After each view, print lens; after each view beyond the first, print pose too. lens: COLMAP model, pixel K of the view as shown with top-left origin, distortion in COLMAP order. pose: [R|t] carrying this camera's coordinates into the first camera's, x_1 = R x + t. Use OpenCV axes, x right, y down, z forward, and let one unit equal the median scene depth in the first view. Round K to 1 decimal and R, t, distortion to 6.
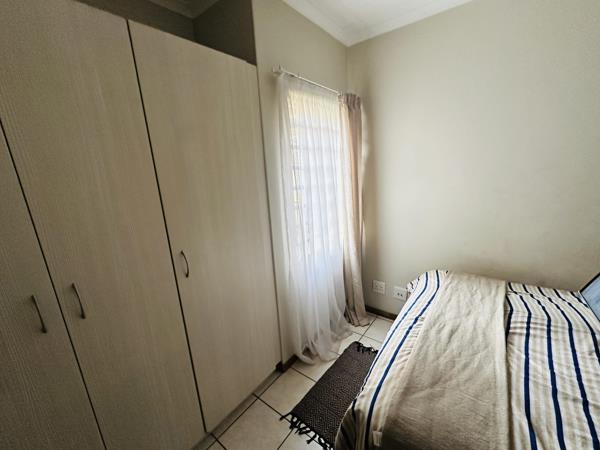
lens RADIAL K [[244.5, 0, 300.0], [0, 244.5, 225.0], [0, 0, 1]] dist [-0.000934, -0.000069]
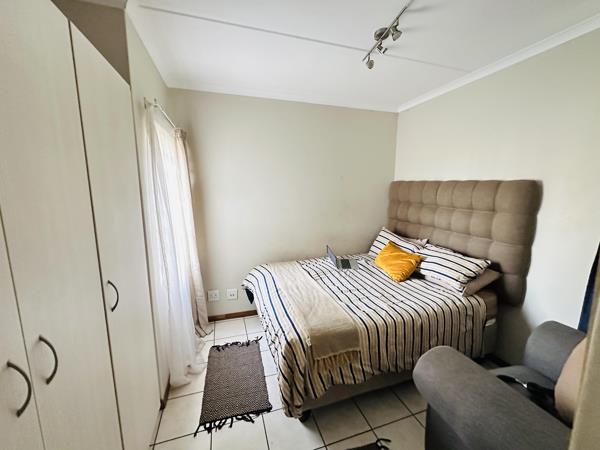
lens RADIAL K [[239.6, 0, 300.0], [0, 239.6, 225.0], [0, 0, 1]] dist [0.000175, 0.000218]
pose [[0.563910, -0.065864, 0.823205, -0.543834], [0.158043, 0.986998, -0.029294, 0.033503], [-0.810572, 0.146621, 0.566987, -0.033178]]
